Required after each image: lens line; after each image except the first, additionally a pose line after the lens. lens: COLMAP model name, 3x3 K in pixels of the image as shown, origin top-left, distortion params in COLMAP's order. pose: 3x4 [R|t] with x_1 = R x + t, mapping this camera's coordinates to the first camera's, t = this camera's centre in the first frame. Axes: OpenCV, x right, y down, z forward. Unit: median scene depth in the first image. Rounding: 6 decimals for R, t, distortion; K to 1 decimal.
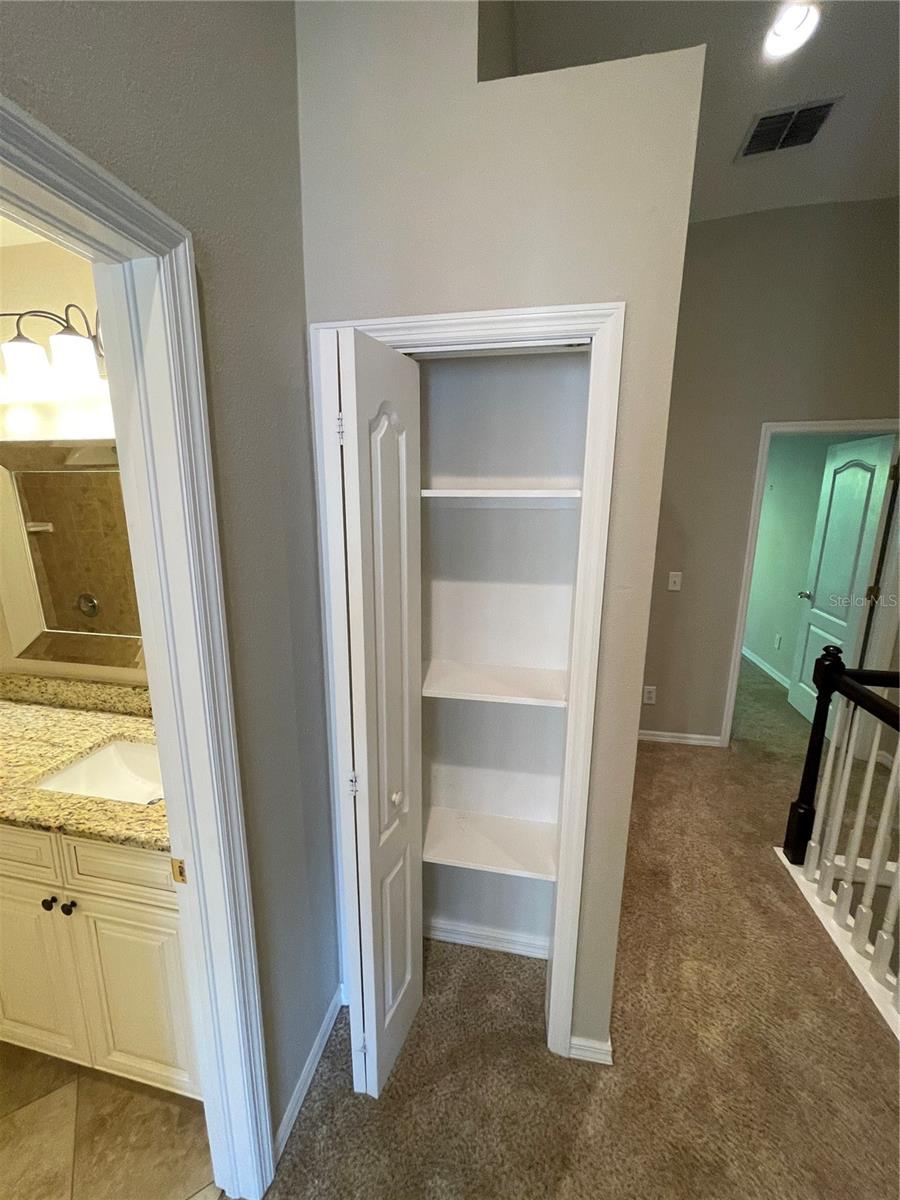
lens RADIAL K [[481.8, 0, 452.3], [0, 481.8, 600.0], [0, 0, 1]] dist [-0.001912, -0.000476]
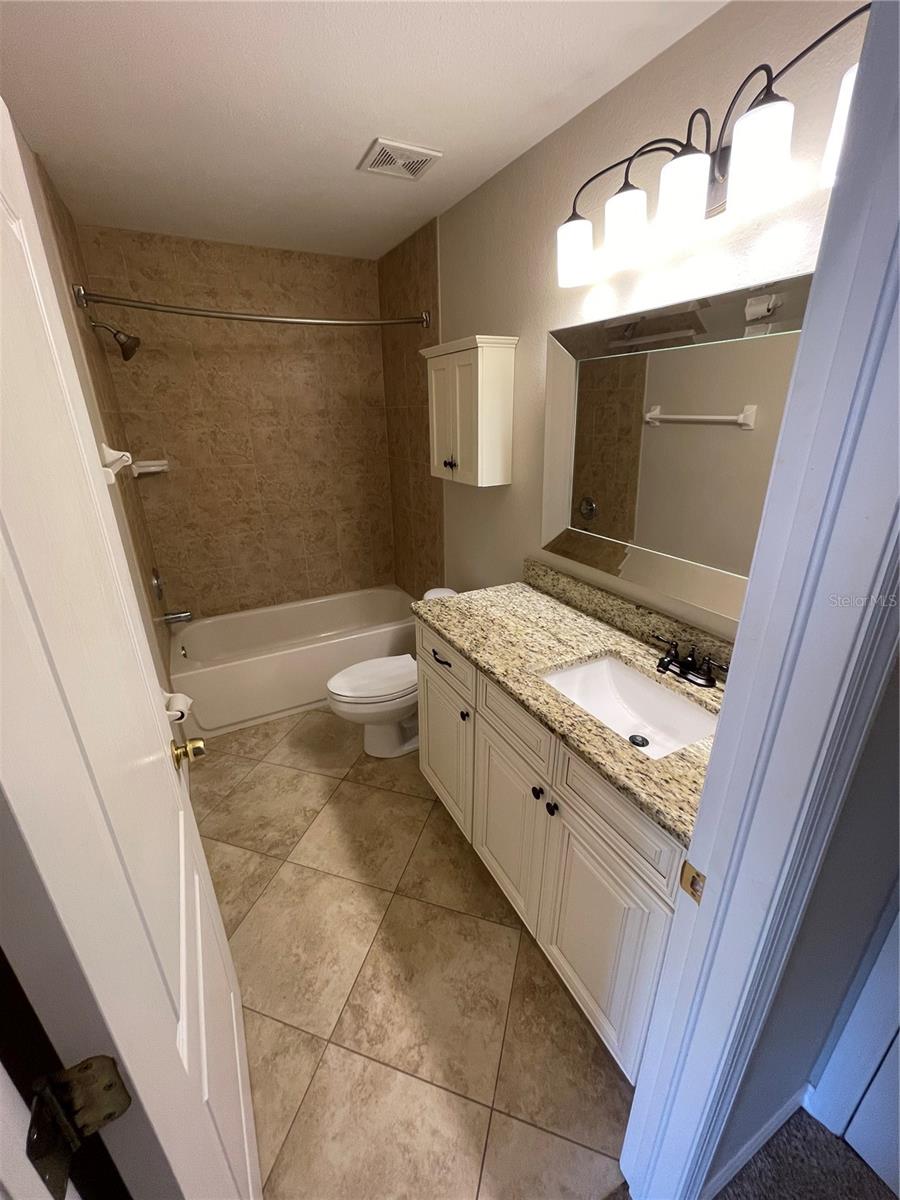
lens RADIAL K [[481.8, 0, 448.7], [0, 481.8, 600.1], [0, 0, 1]] dist [-0.001912, -0.000476]
pose [[0.624625, 0.267581, -0.733652, -0.230371], [-0.142954, 0.962769, 0.229436, 0.012888], [0.767729, -0.038433, 0.639621, 0.151049]]
